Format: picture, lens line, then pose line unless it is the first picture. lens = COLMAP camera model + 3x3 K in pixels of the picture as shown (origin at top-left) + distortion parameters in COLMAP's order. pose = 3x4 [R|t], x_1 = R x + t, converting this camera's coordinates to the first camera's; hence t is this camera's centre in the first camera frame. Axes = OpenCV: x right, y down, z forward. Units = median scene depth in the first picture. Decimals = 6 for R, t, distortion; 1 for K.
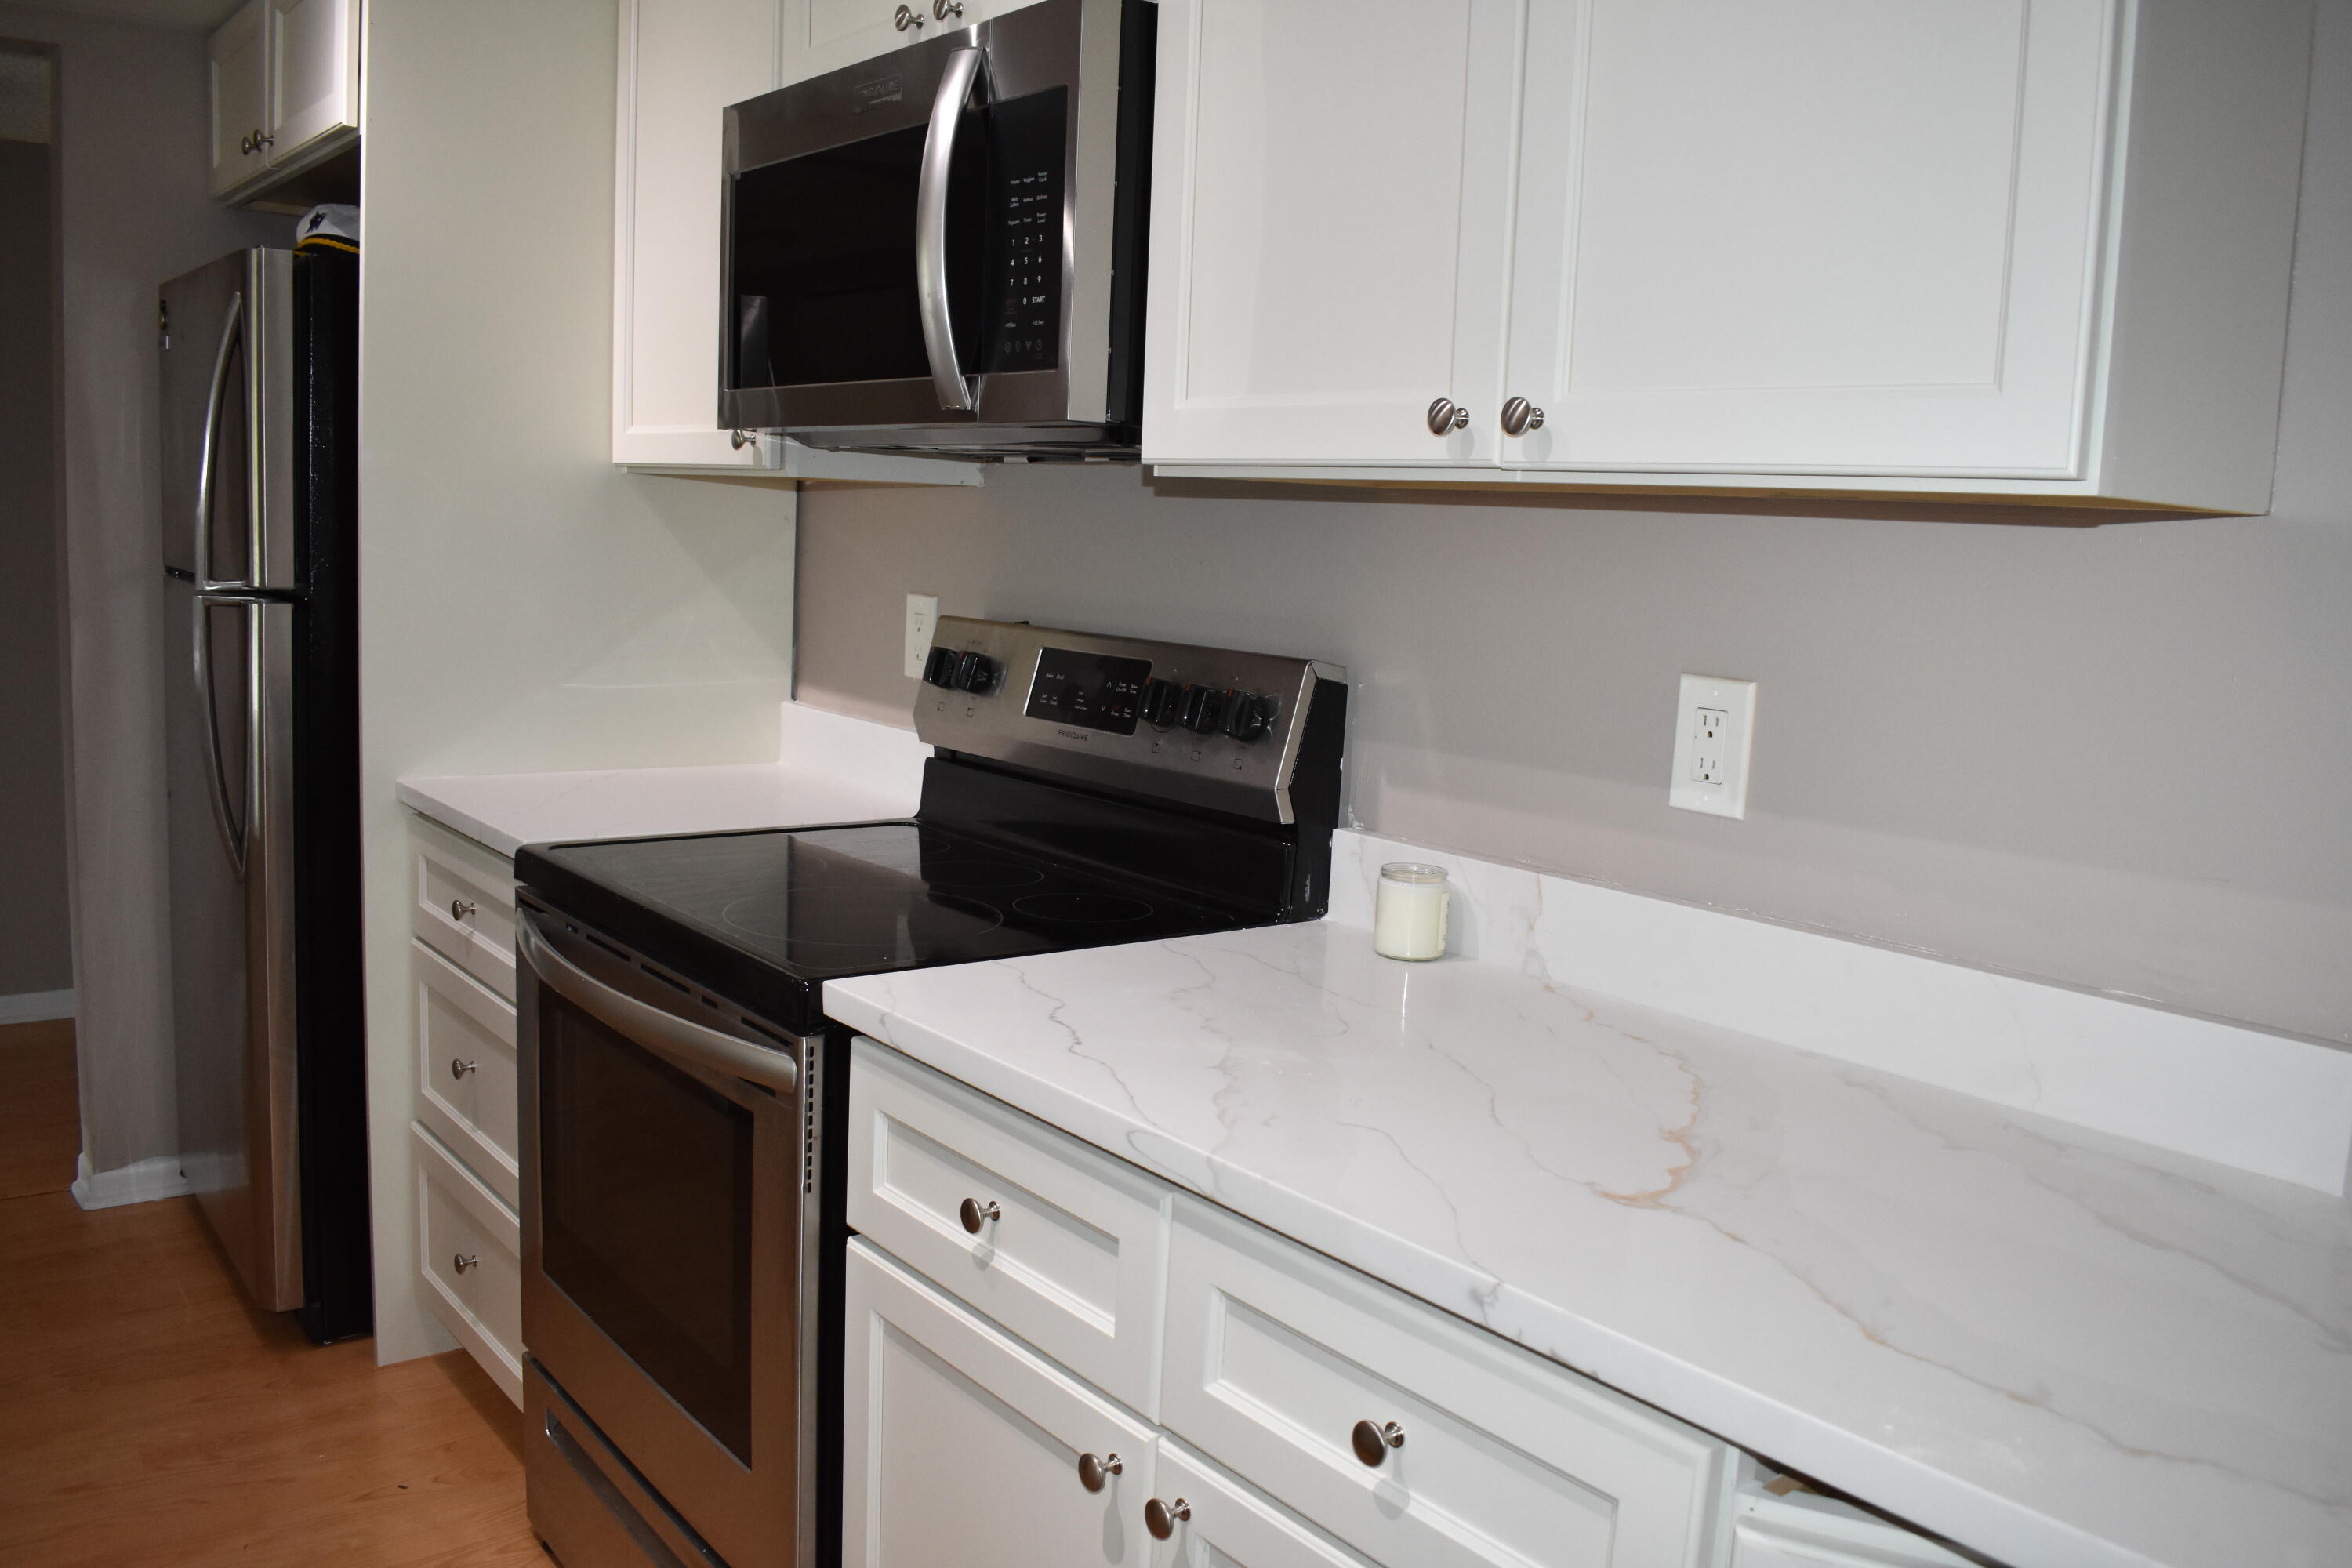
lens RADIAL K [[1833.1, 0, 1183.6], [0, 1833.1, 783.7], [0, 0, 1]] dist [-0.089561, 0.007543]
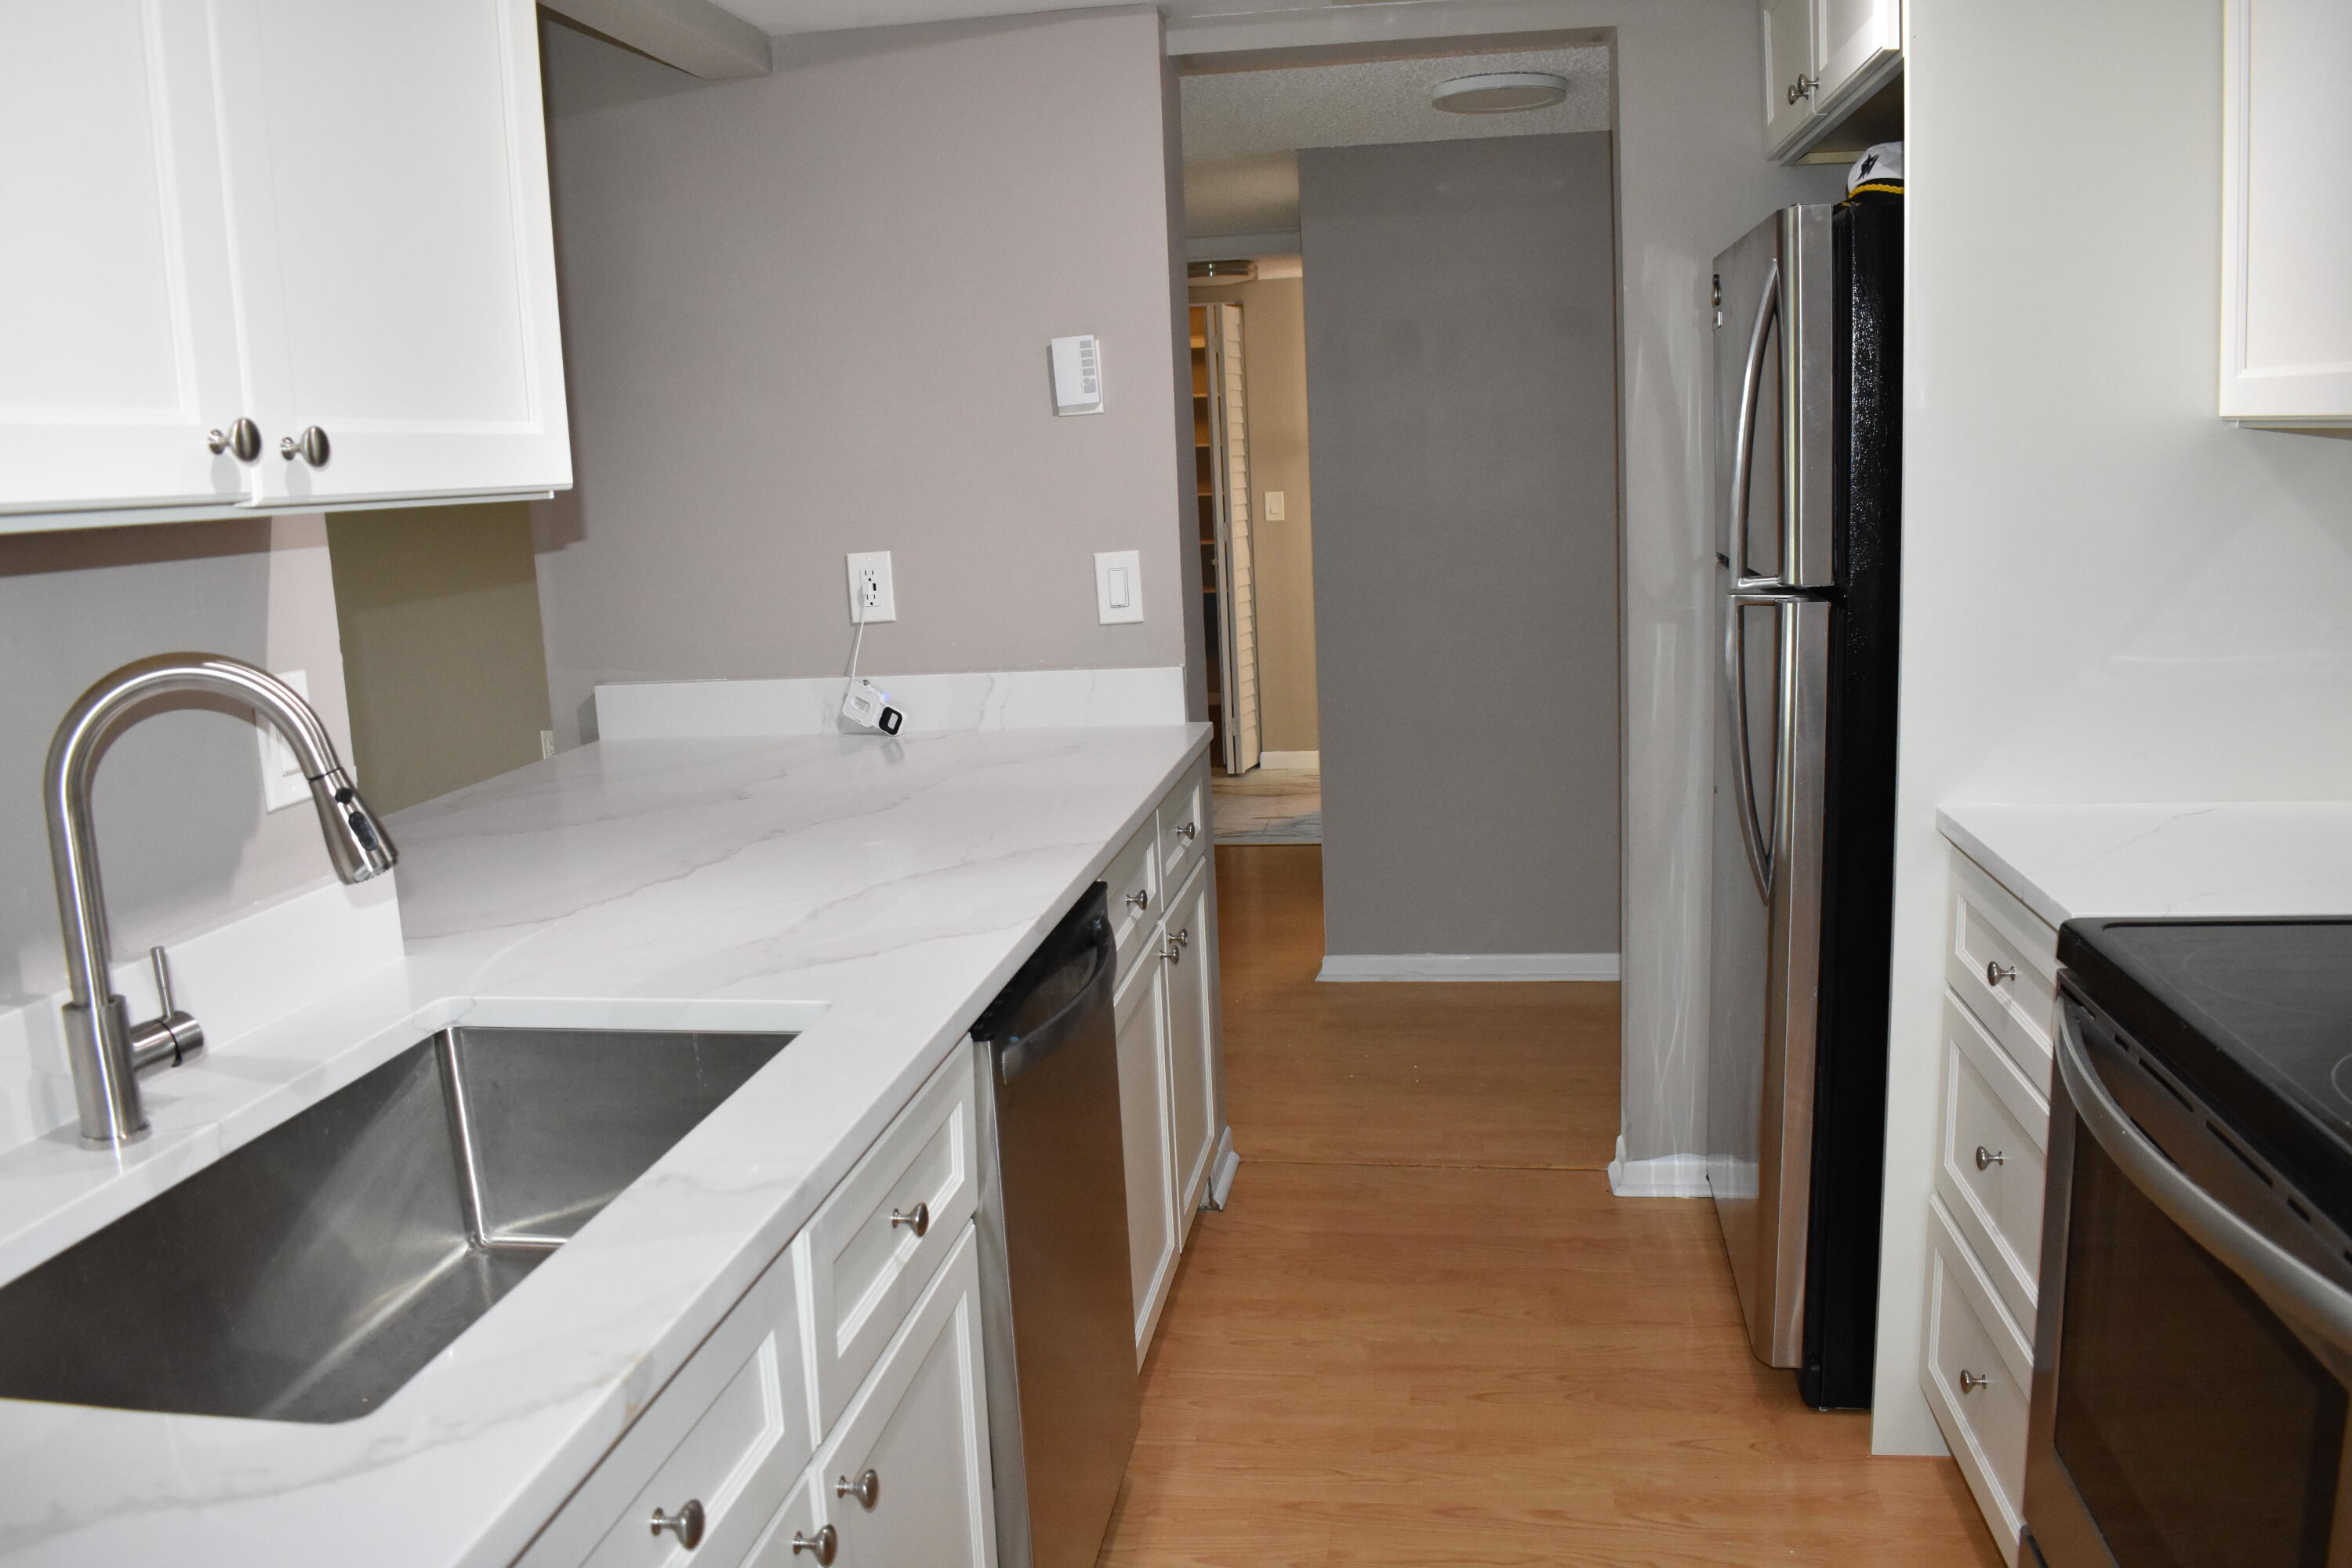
lens RADIAL K [[1833.1, 0, 1183.6], [0, 1833.1, 783.7], [0, 0, 1]] dist [-0.089561, 0.007543]
pose [[0.666040, 0.054453, -0.743925, -0.034258], [-0.026367, 0.998427, 0.049476, -0.045780], [0.745450, -0.013338, 0.666429, 0.154252]]
